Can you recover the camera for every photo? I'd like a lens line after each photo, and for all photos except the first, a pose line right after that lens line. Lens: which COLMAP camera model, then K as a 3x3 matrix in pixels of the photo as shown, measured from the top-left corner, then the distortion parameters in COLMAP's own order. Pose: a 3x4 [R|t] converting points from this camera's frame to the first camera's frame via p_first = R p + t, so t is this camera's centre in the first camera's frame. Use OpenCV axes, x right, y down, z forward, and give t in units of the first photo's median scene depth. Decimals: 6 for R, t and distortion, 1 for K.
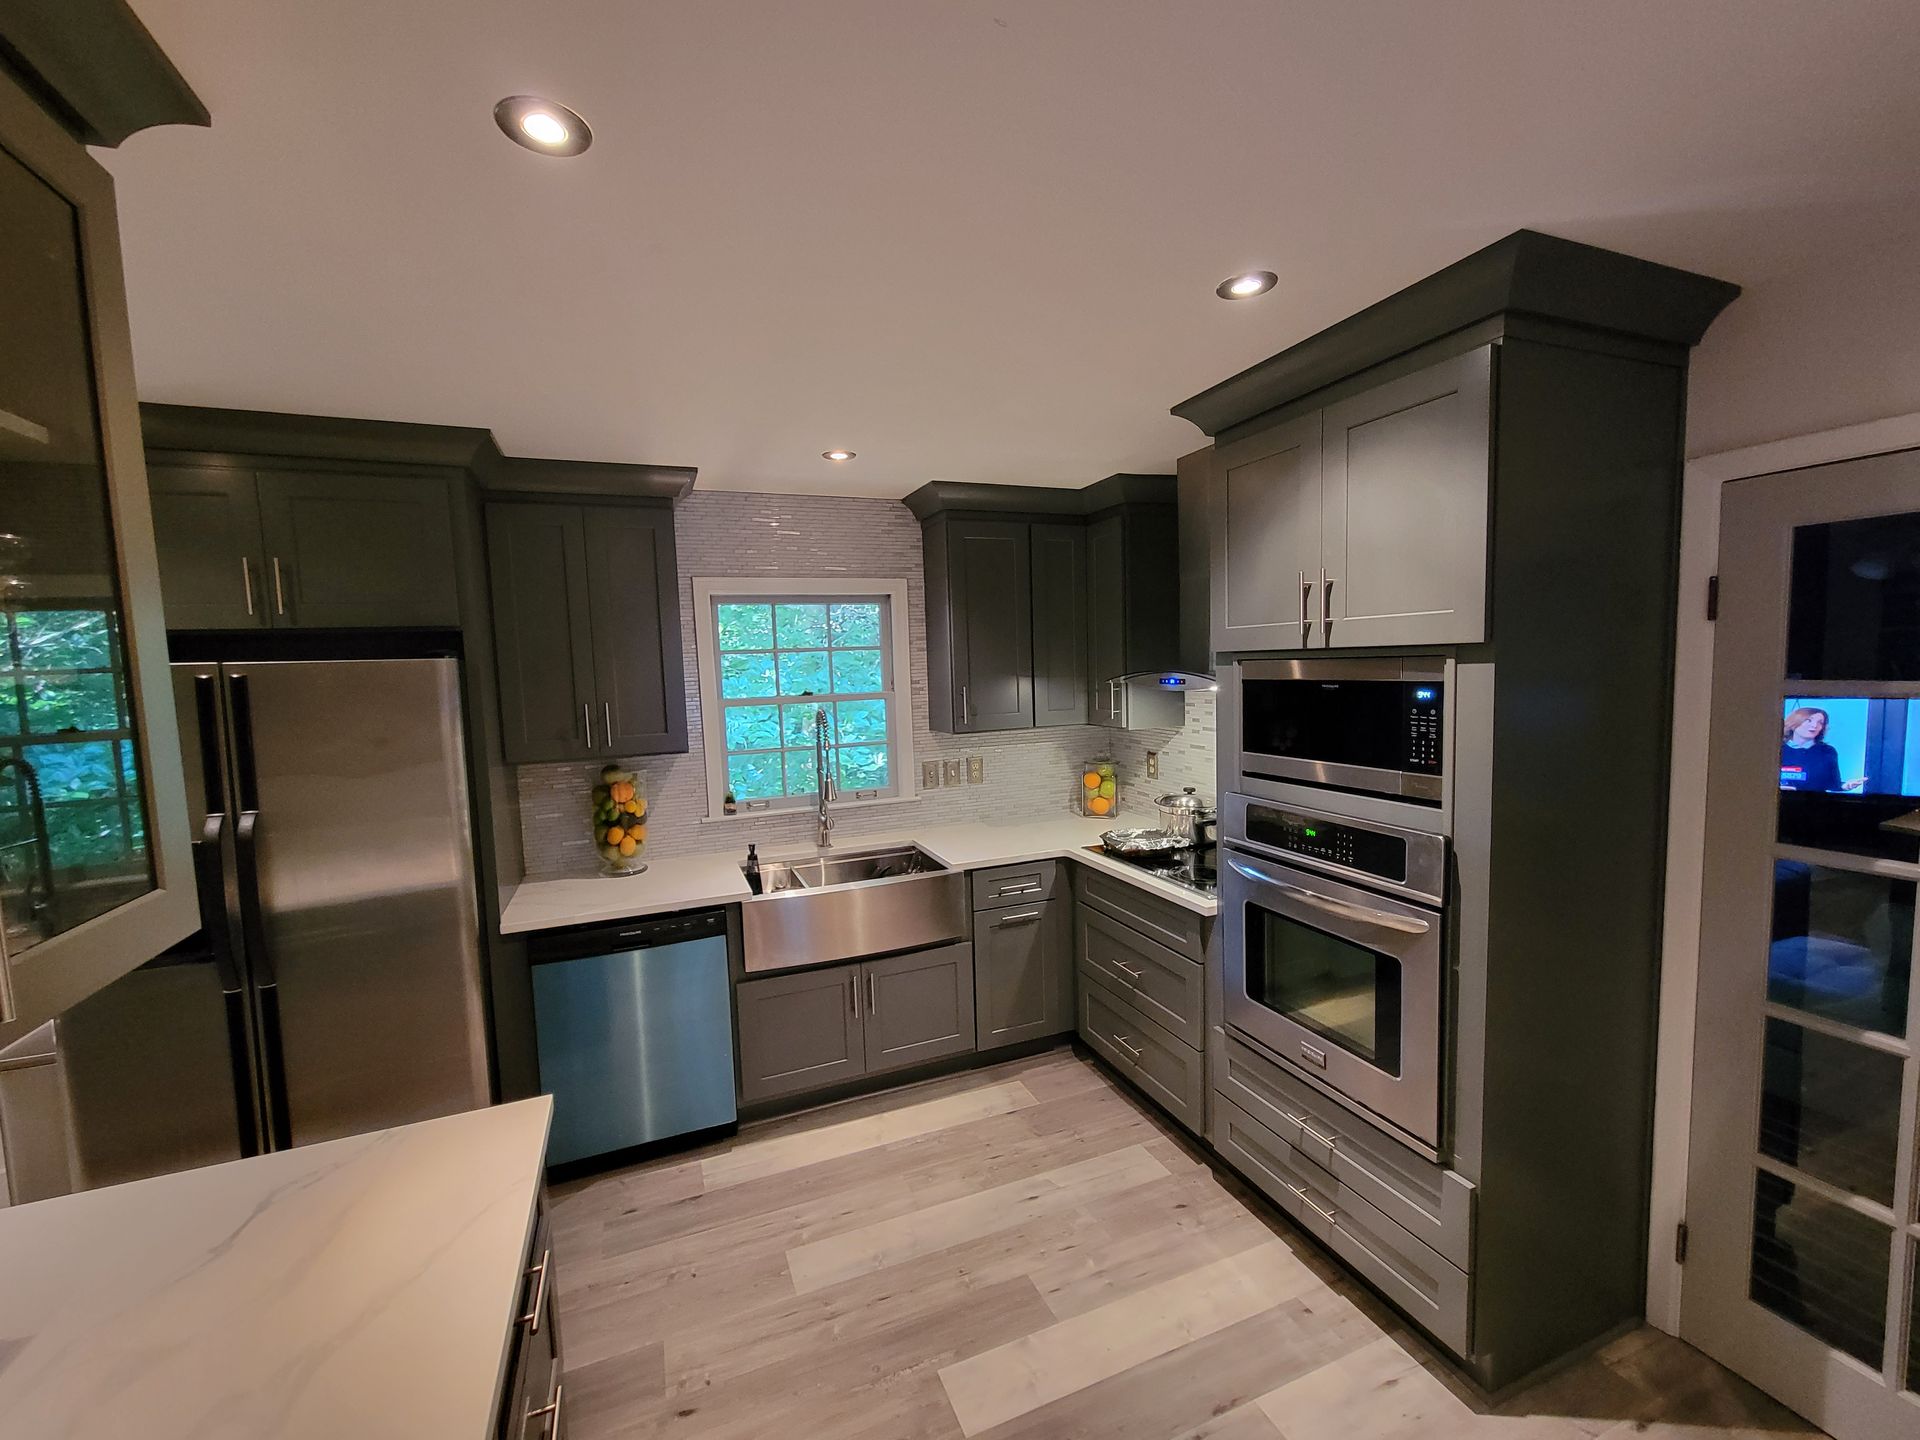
lens RADIAL K [[783.3, 0, 954.0], [0, 783.3, 721.6], [0, 0, 1]] dist [-0.001635, -0.000656]
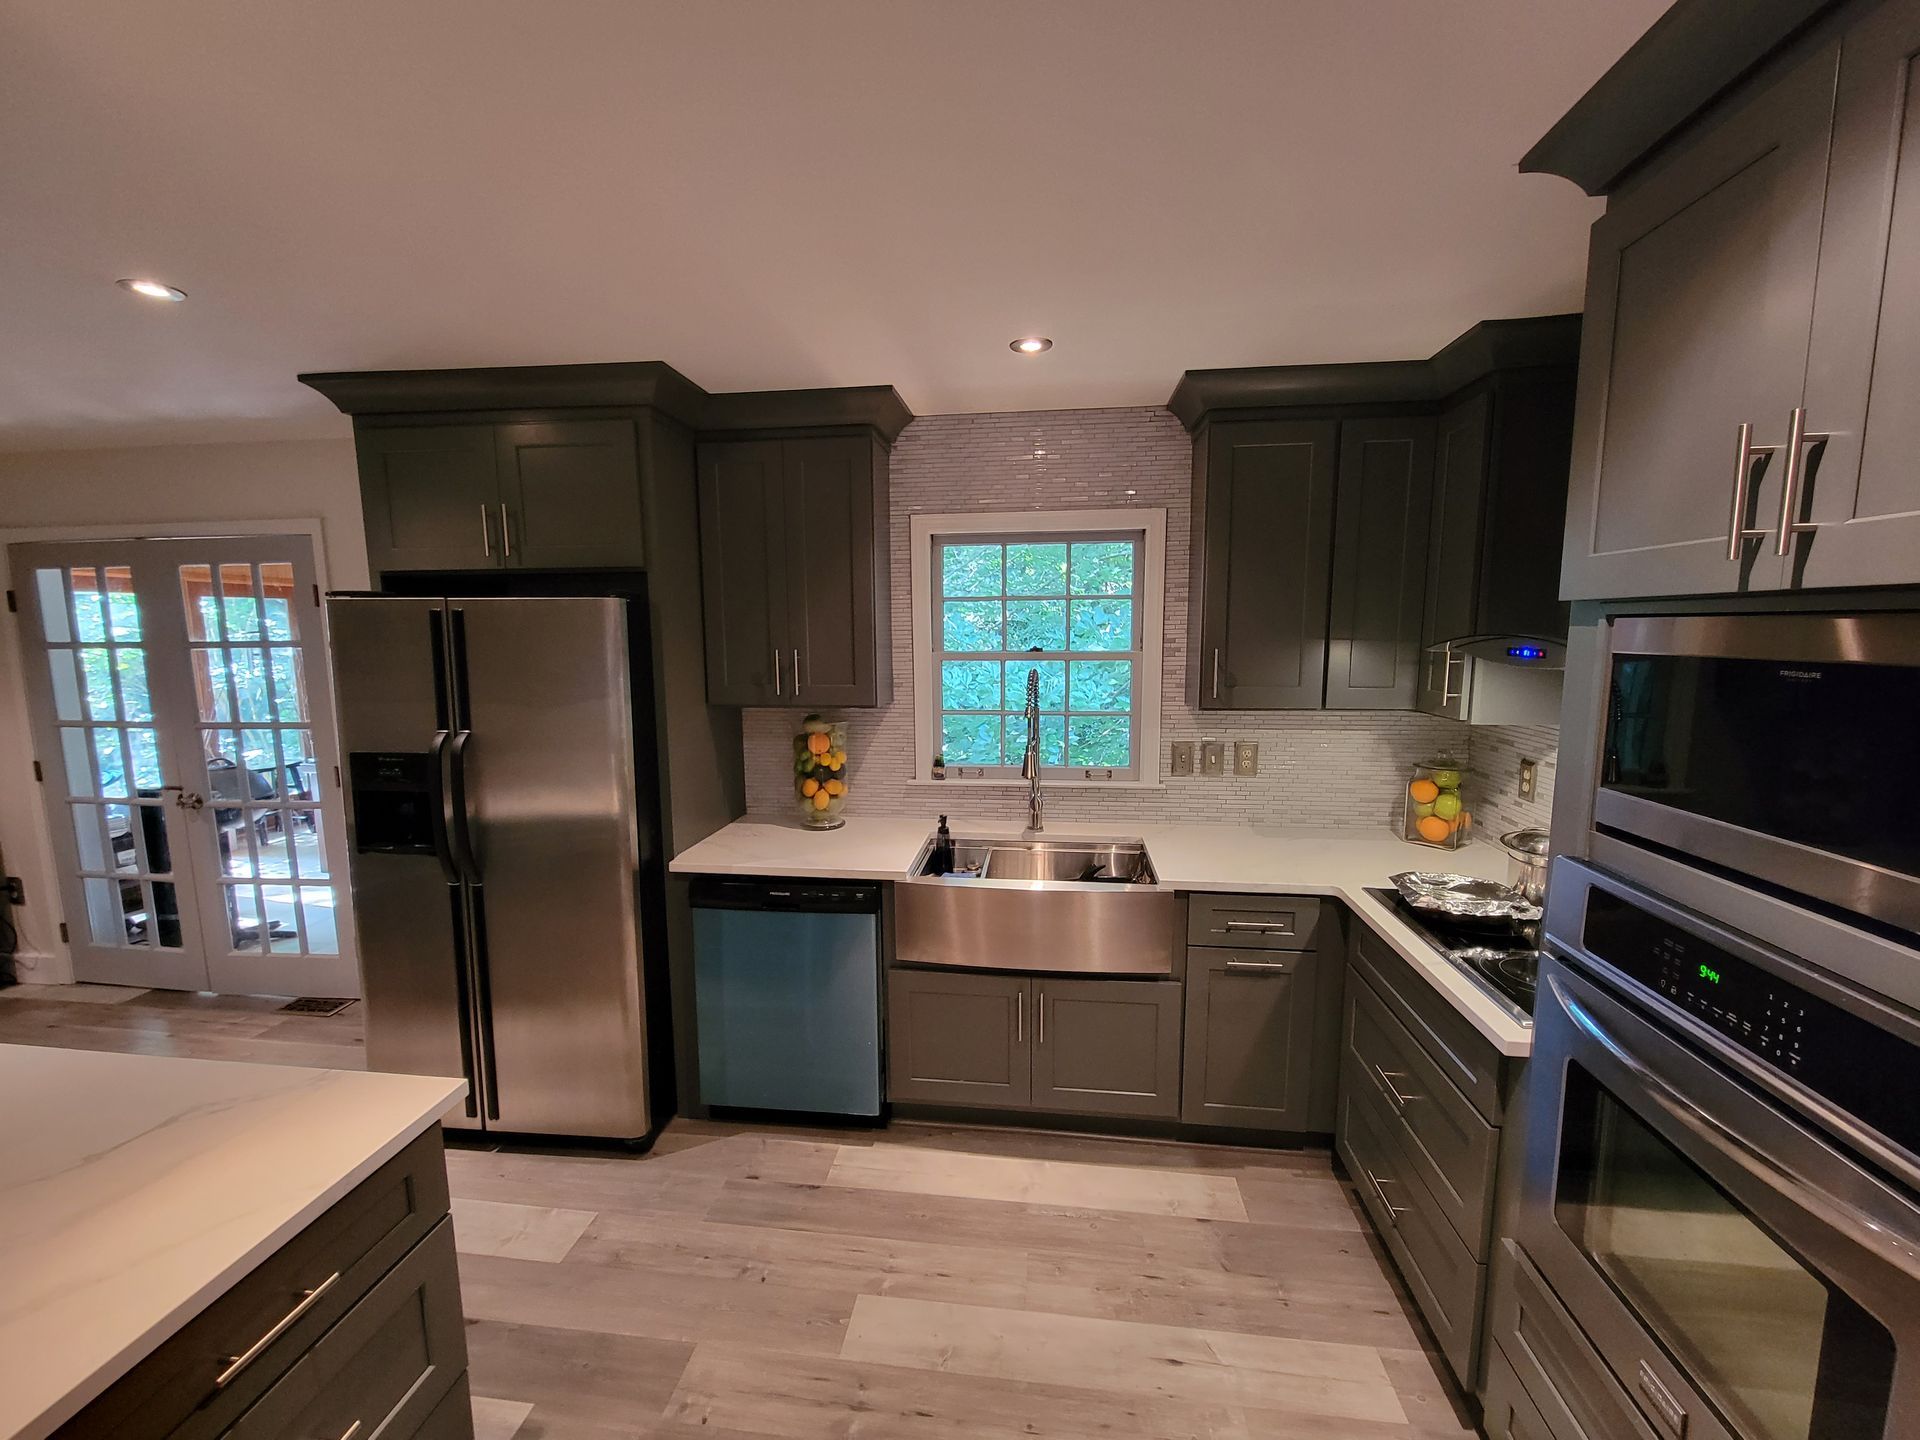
lens RADIAL K [[783.3, 0, 960.7], [0, 783.3, 723.2], [0, 0, 1]] dist [-0.001635, -0.000656]
pose [[0.873285, 0.086414, -0.479486, 0.197734], [-0.059135, 0.995669, 0.071738, -0.014767], [0.483608, -0.034293, 0.874612, 0.262439]]
